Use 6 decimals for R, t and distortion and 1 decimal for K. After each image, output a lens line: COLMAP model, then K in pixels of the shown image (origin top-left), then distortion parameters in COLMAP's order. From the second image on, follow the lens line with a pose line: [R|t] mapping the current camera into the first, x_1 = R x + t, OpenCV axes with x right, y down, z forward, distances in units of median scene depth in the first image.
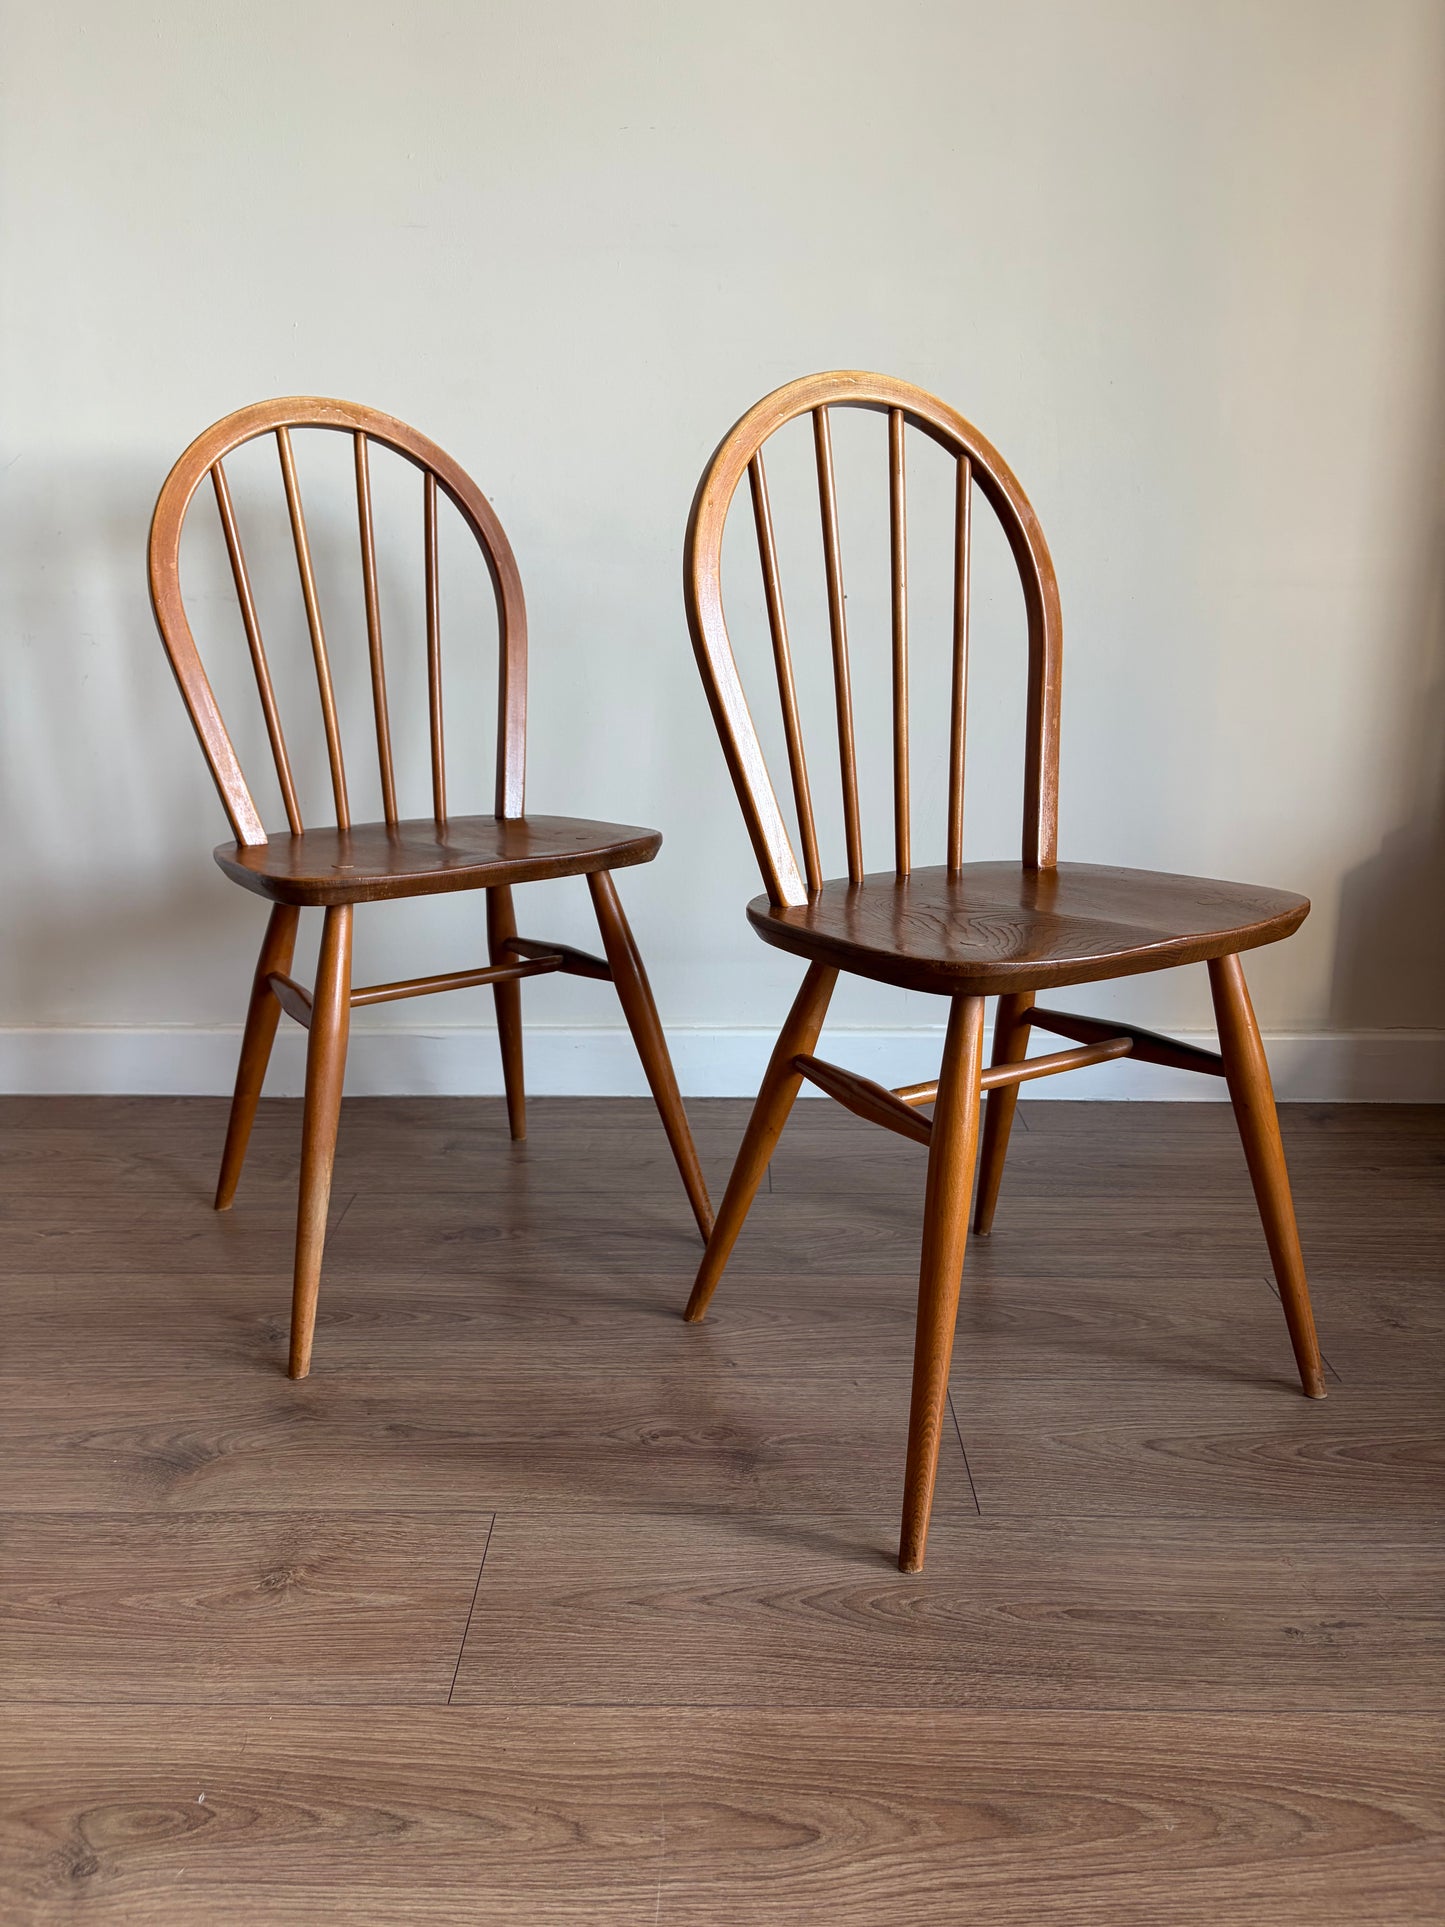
lens RADIAL K [[1359.9, 0, 723.1], [0, 1359.9, 966.4], [0, 0, 1]] dist [0.061997, -0.066004]
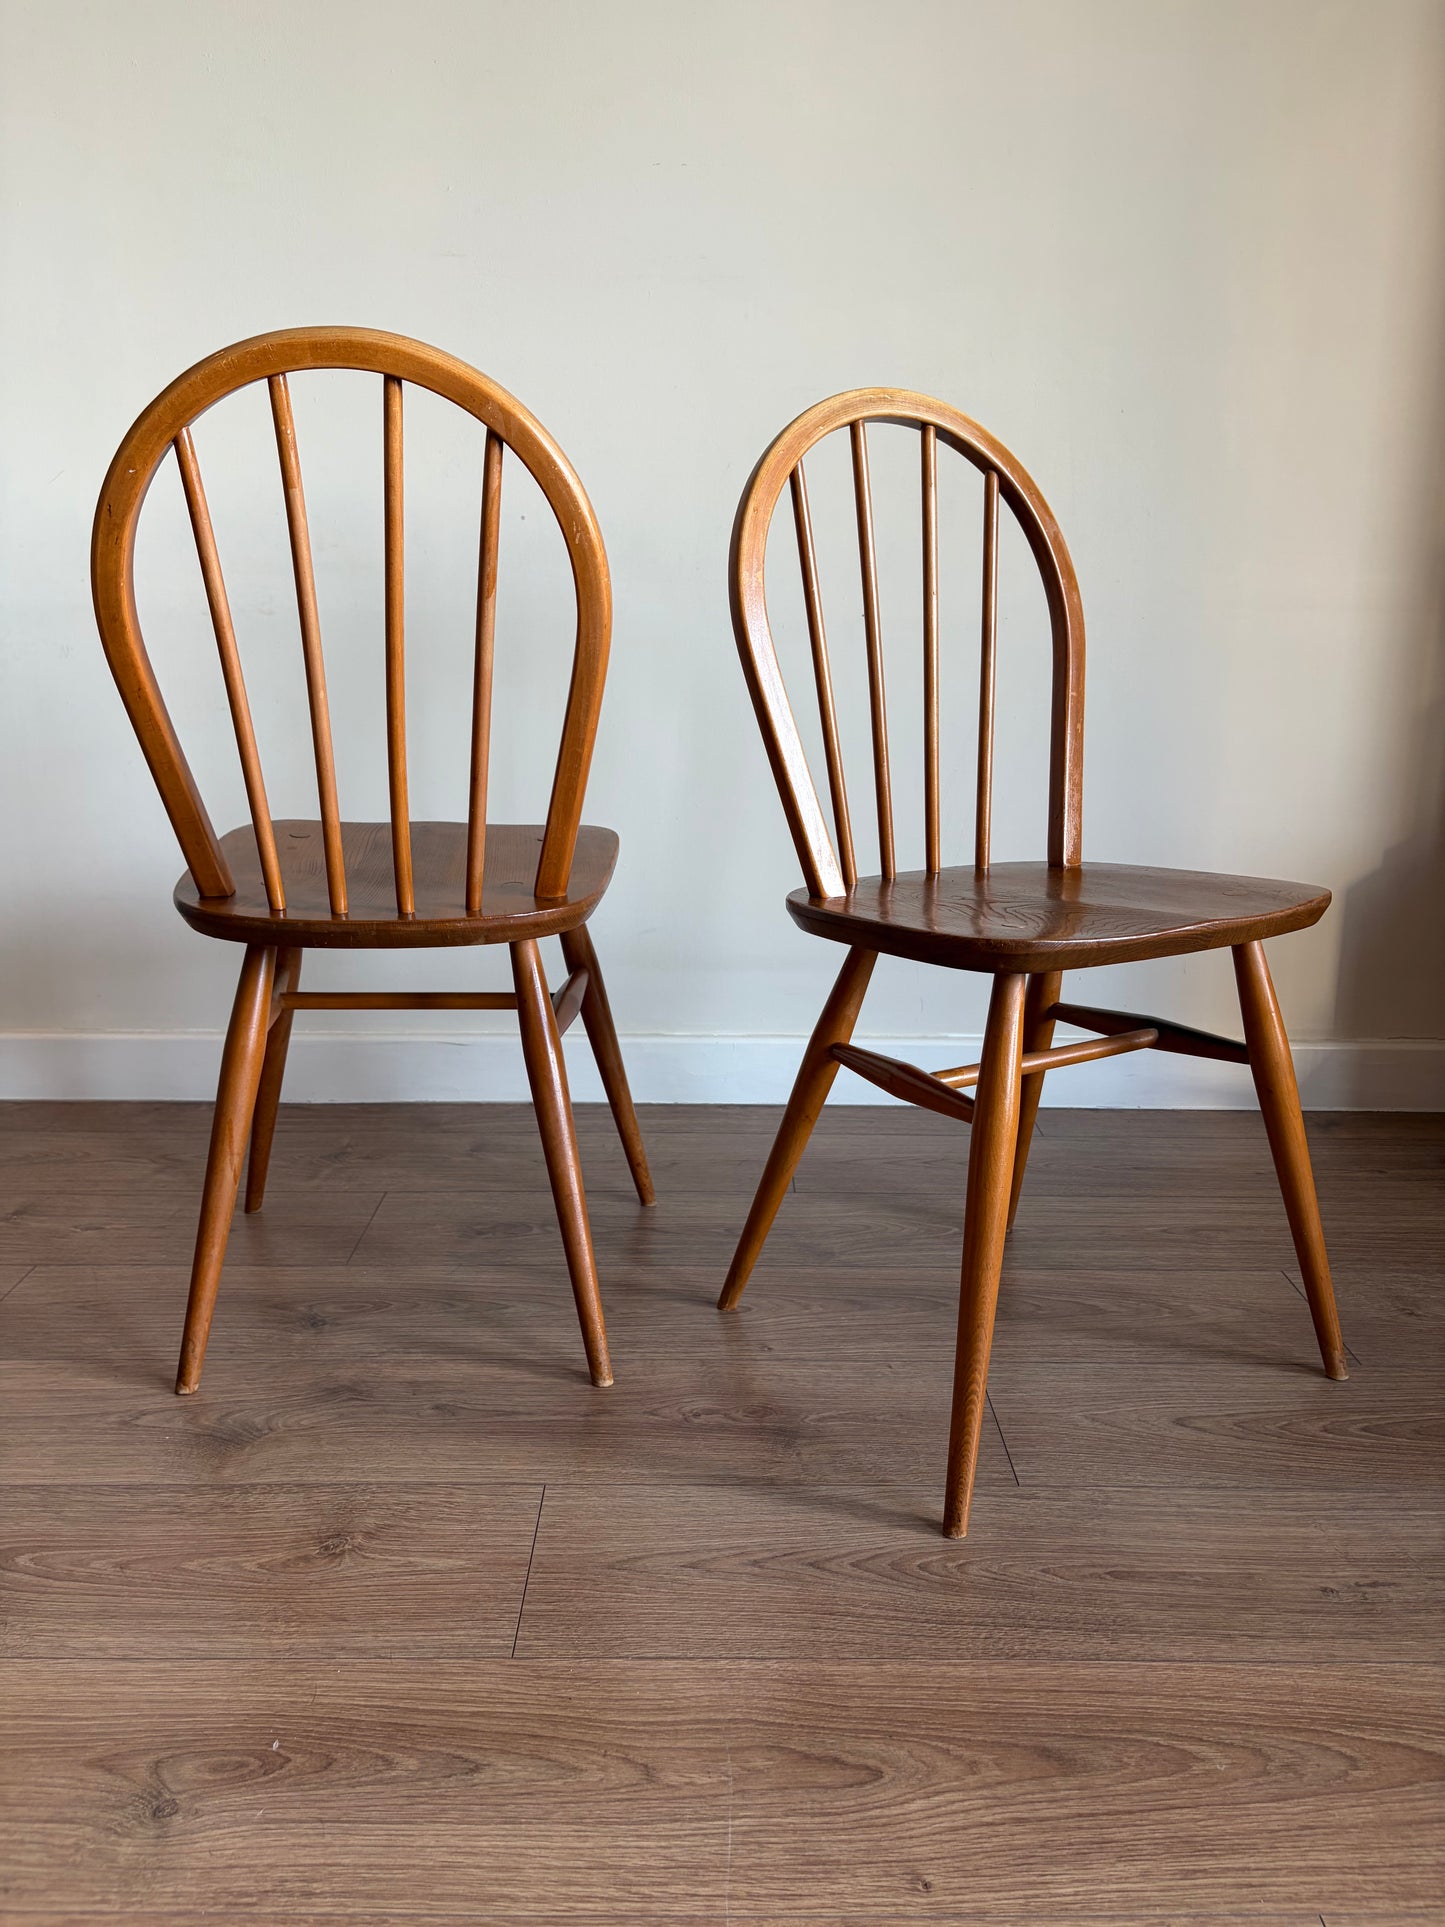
lens RADIAL K [[1359.9, 0, 727.5], [0, 1359.9, 967.3], [0, 0, 1]] dist [0.061997, -0.066004]
pose [[0.999867, 0.003720, 0.015891, -0.052921], [-0.003214, 0.999490, -0.031765, 0.050450], [-0.016001, 0.031710, 0.999369, -0.036243]]
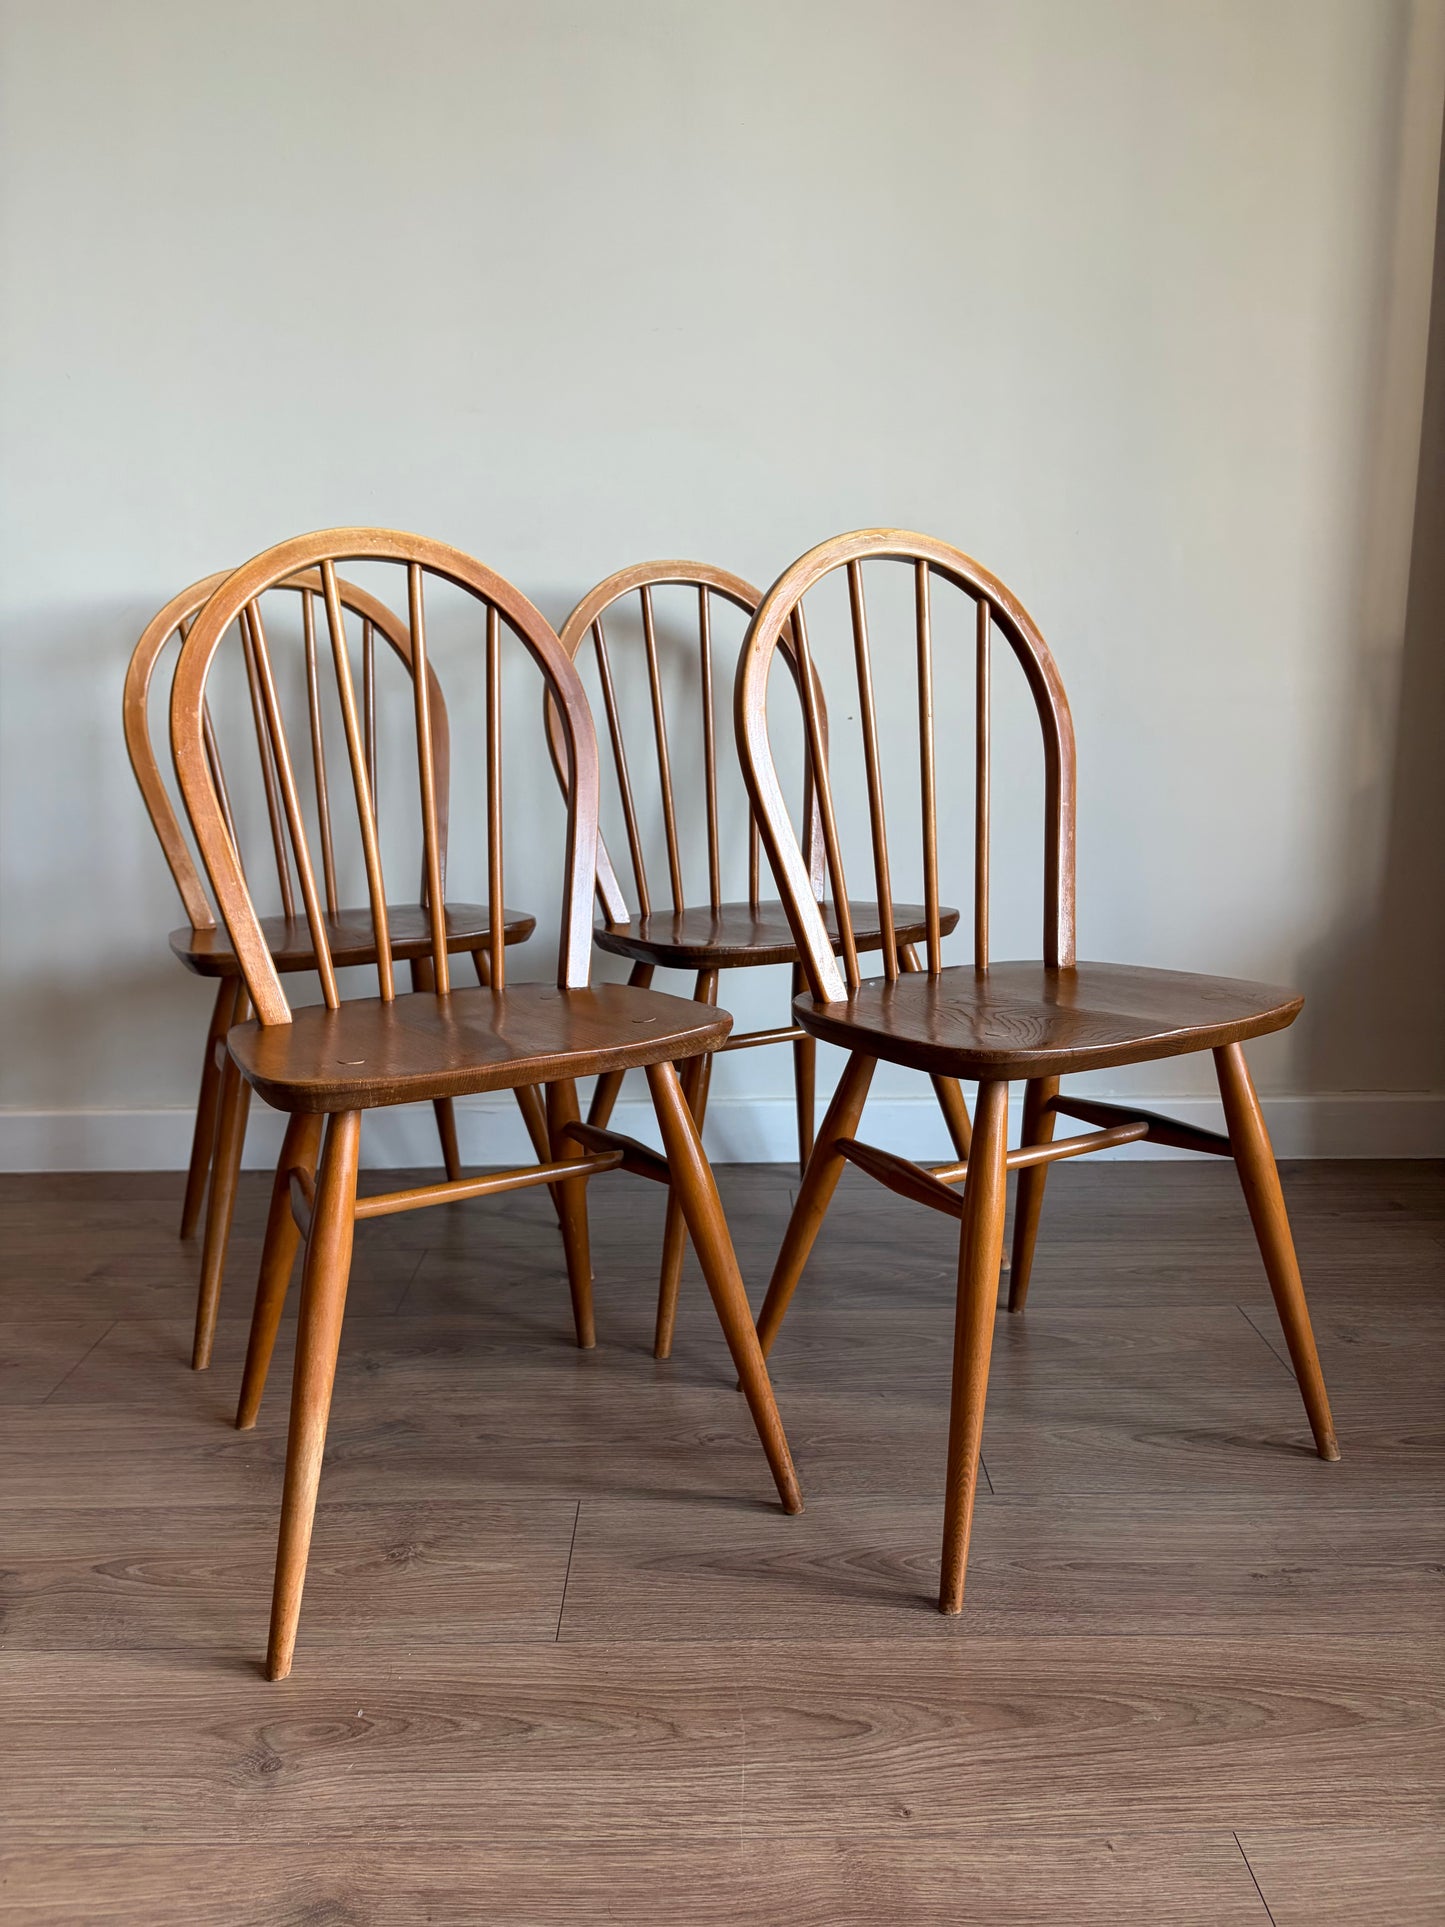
lens RADIAL K [[1359.9, 0, 731.3], [0, 1359.9, 967.4], [0, 0, 1]] dist [0.061997, -0.066004]
pose [[0.999824, -0.014839, 0.011496, -0.047878], [0.015655, 0.997097, -0.074511, 0.038465], [-0.010357, 0.074678, 0.997154, -0.219240]]
